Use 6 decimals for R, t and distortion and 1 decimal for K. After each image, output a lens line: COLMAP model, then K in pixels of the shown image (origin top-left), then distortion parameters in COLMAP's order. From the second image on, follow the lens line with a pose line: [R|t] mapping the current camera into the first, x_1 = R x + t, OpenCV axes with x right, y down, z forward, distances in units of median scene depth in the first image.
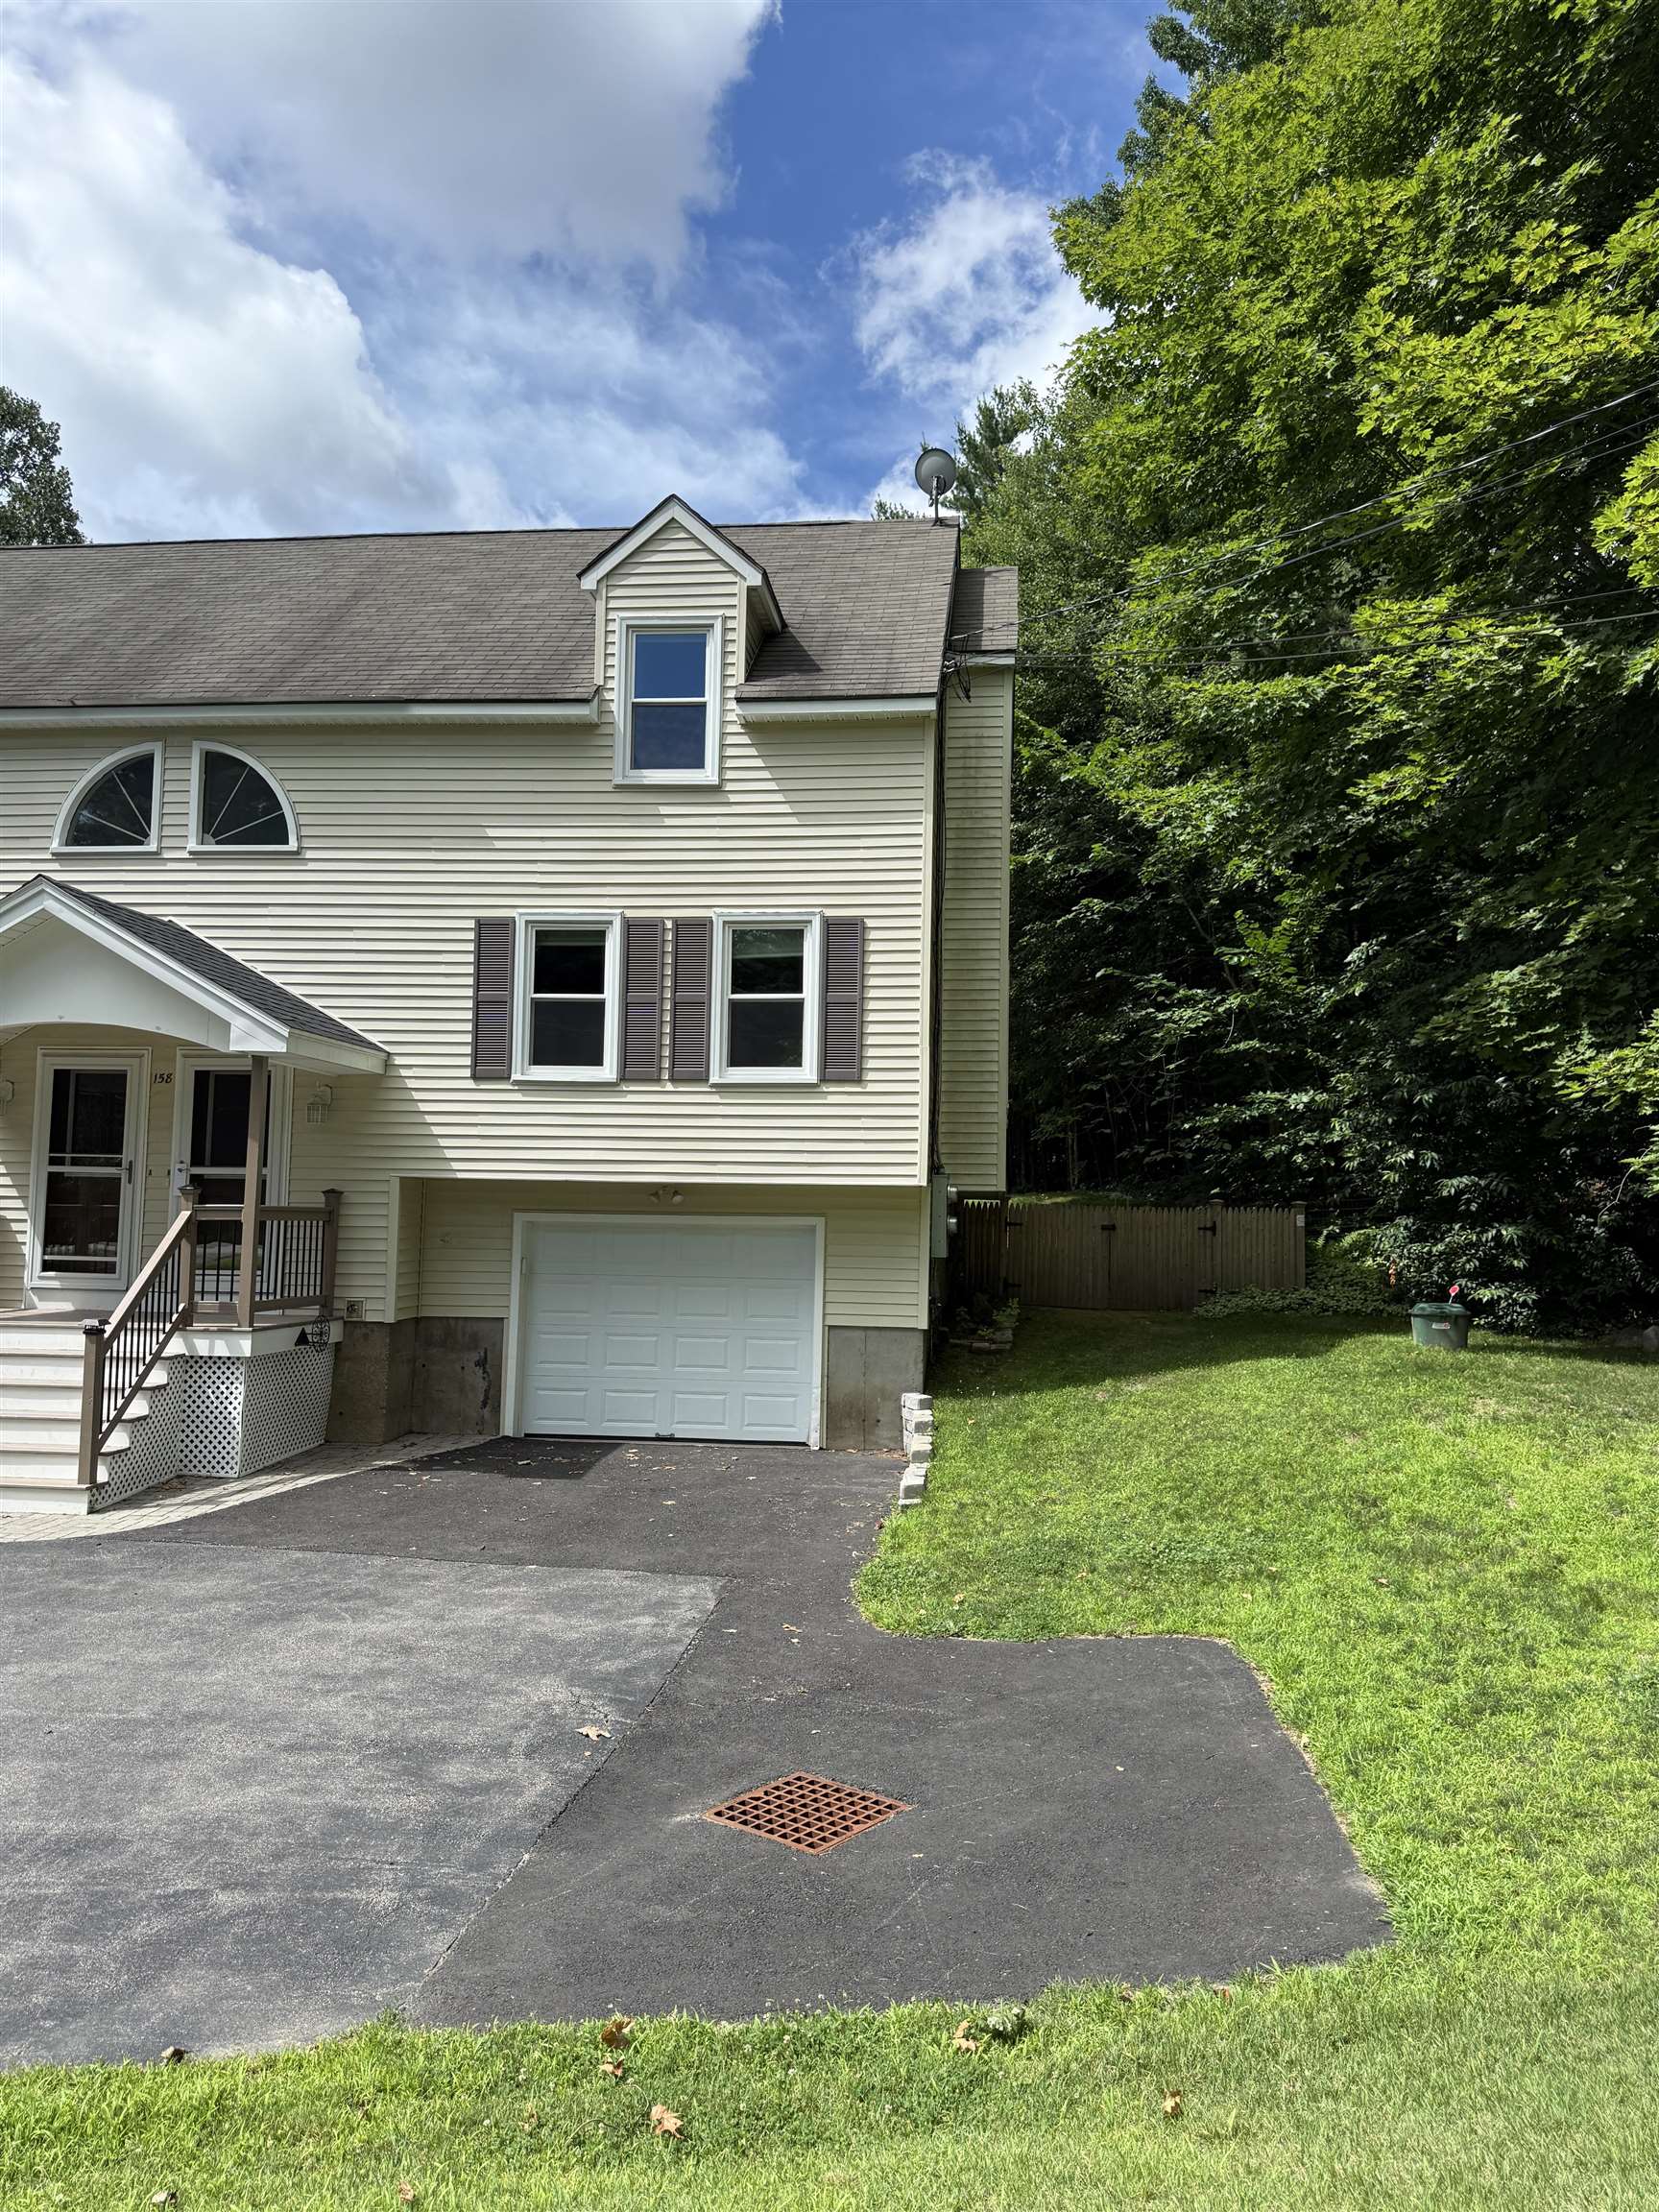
lens RADIAL K [[1549.4, 0, 818.1], [0, 1549.4, 1113.2], [0, 0, 1]] dist [0.085803, -0.030042]
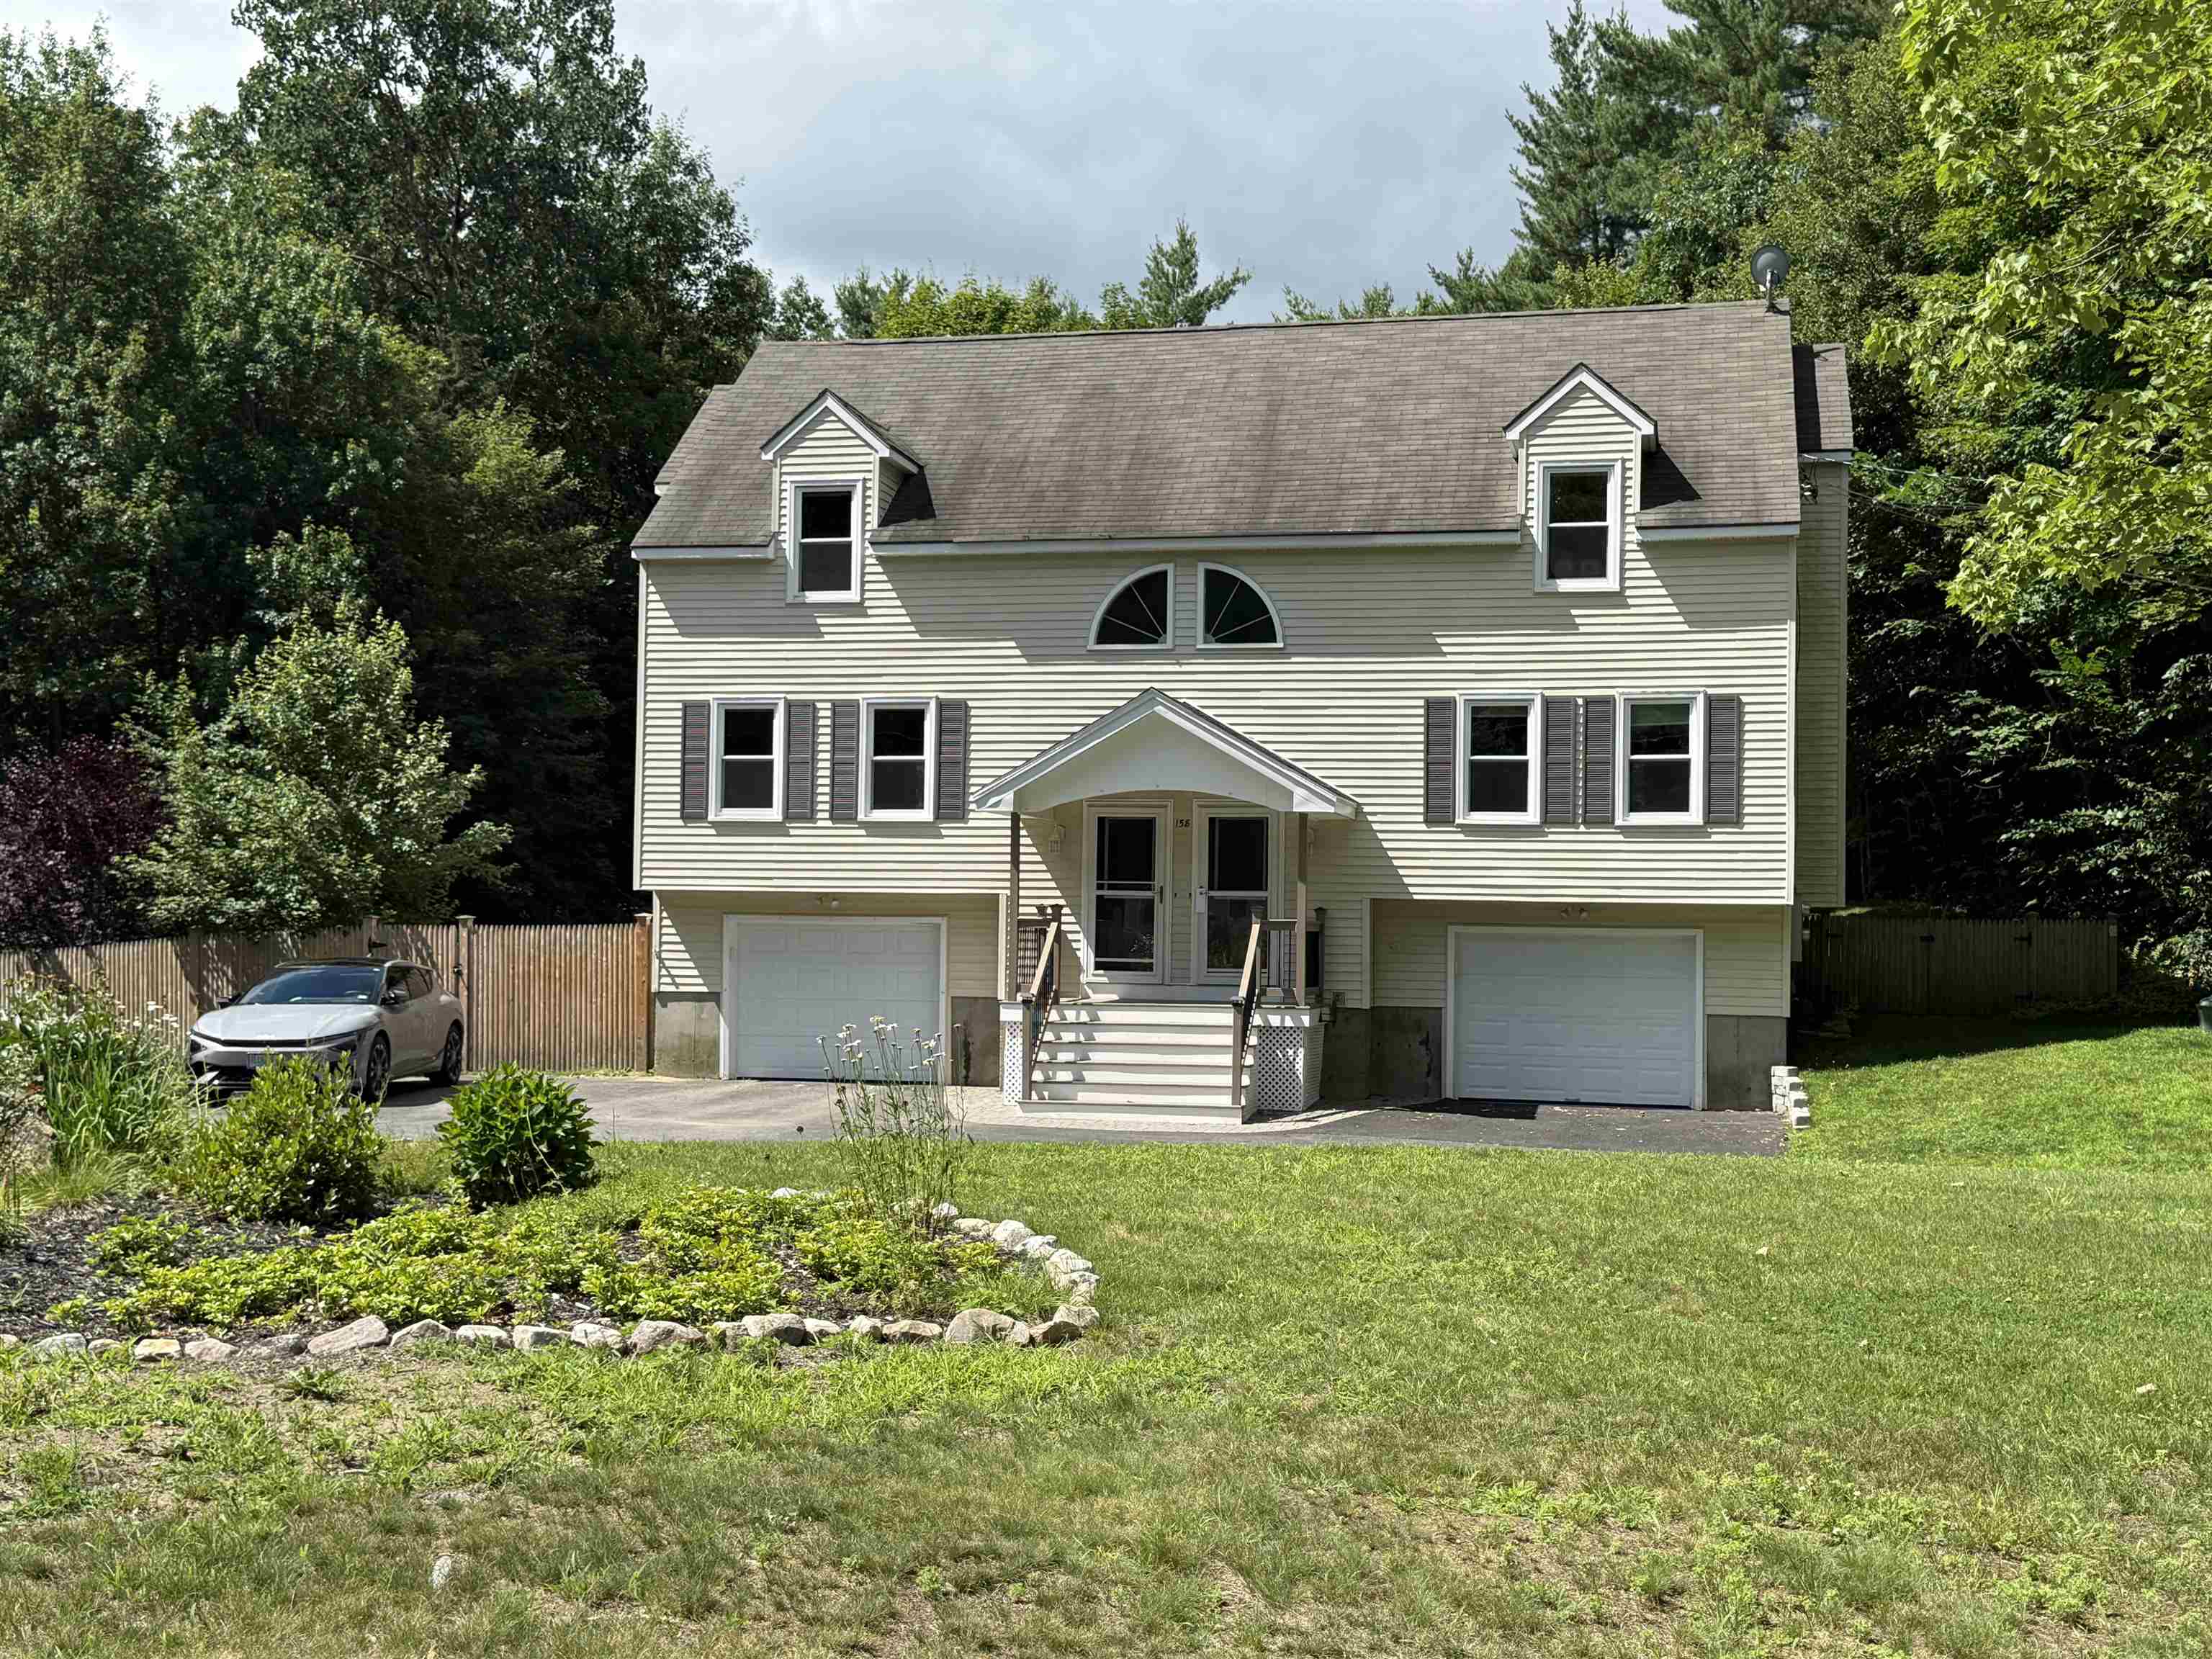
lens RADIAL K [[2520.0, 0, 1101.9], [0, 2520.0, 832.7], [0, 0, 1]] dist [0.105379, 0.000000]
pose [[0.994508, -0.008232, -0.104337, -0.270667], [0.011277, 0.999526, 0.028633, -0.076994], [0.104052, -0.029653, 0.994130, -1.118638]]
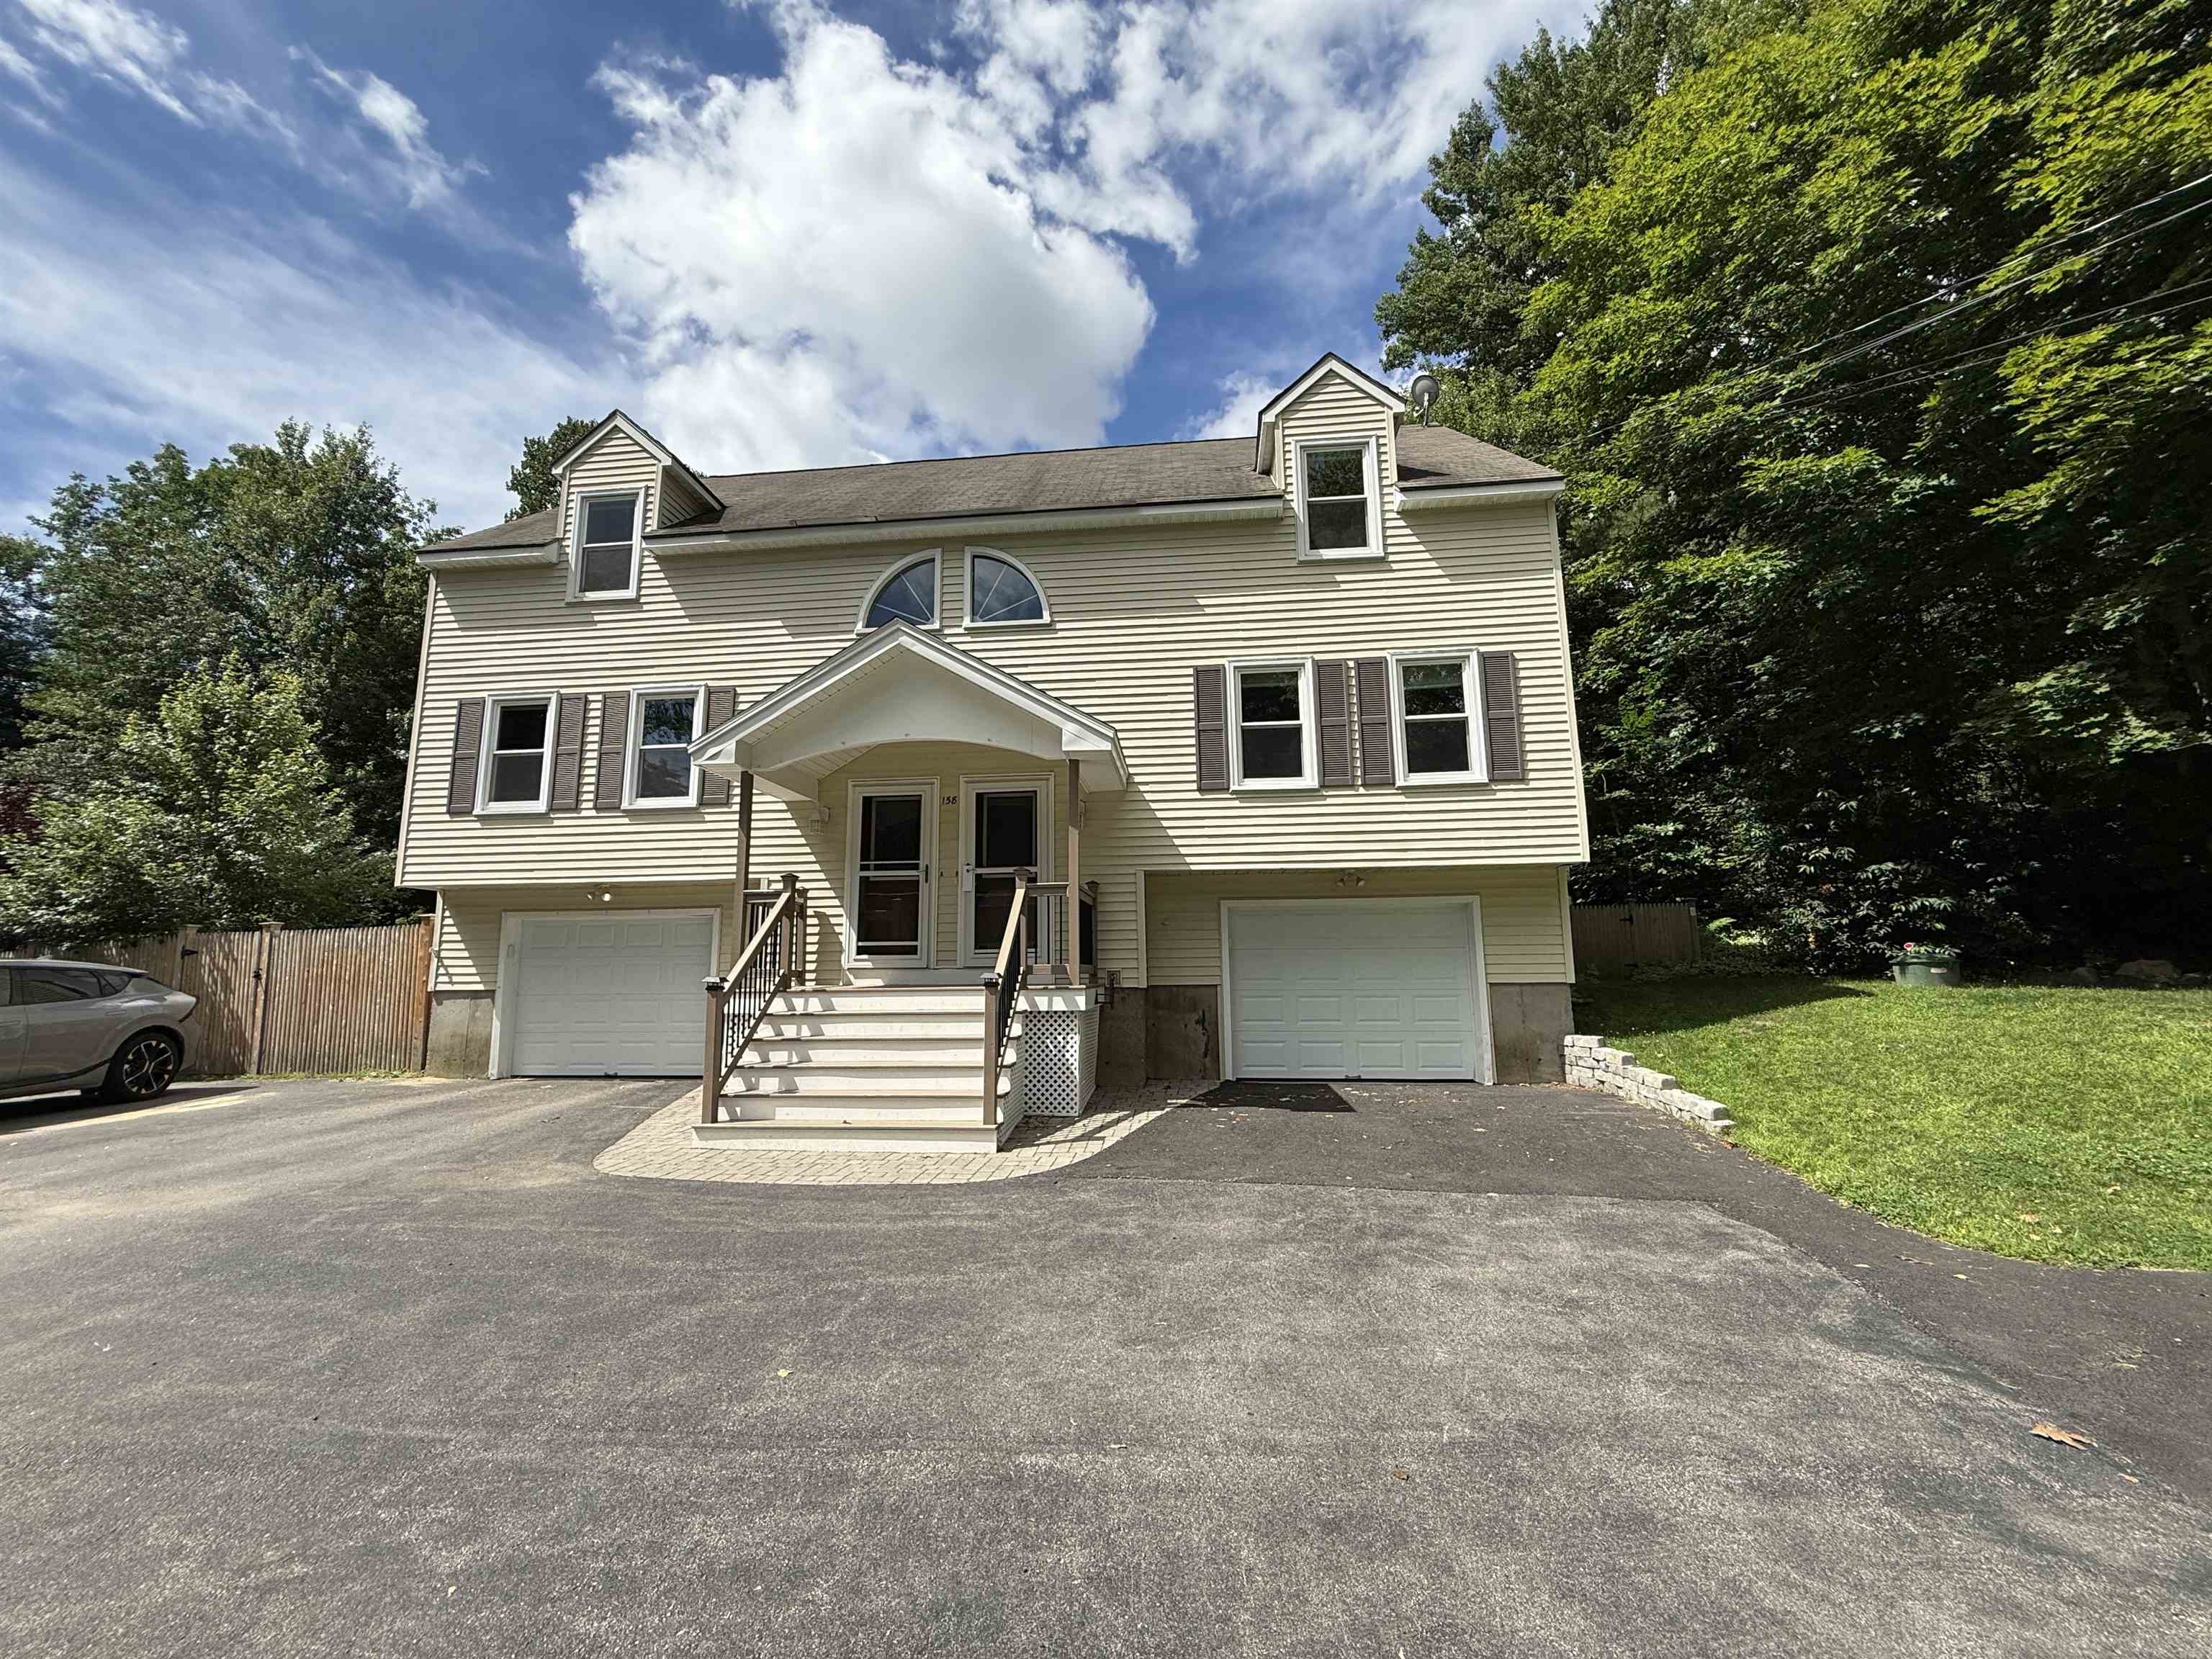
lens RADIAL K [[881.3, 0, 1100.3], [0, 881.3, 832.0], [0, 0, 1]] dist [-0.000596, -0.000007]
pose [[0.999552, -0.026747, 0.013450, -0.311865], [0.027809, 0.995884, -0.086261, 0.070112], [-0.011087, 0.086596, 0.996182, 0.297886]]
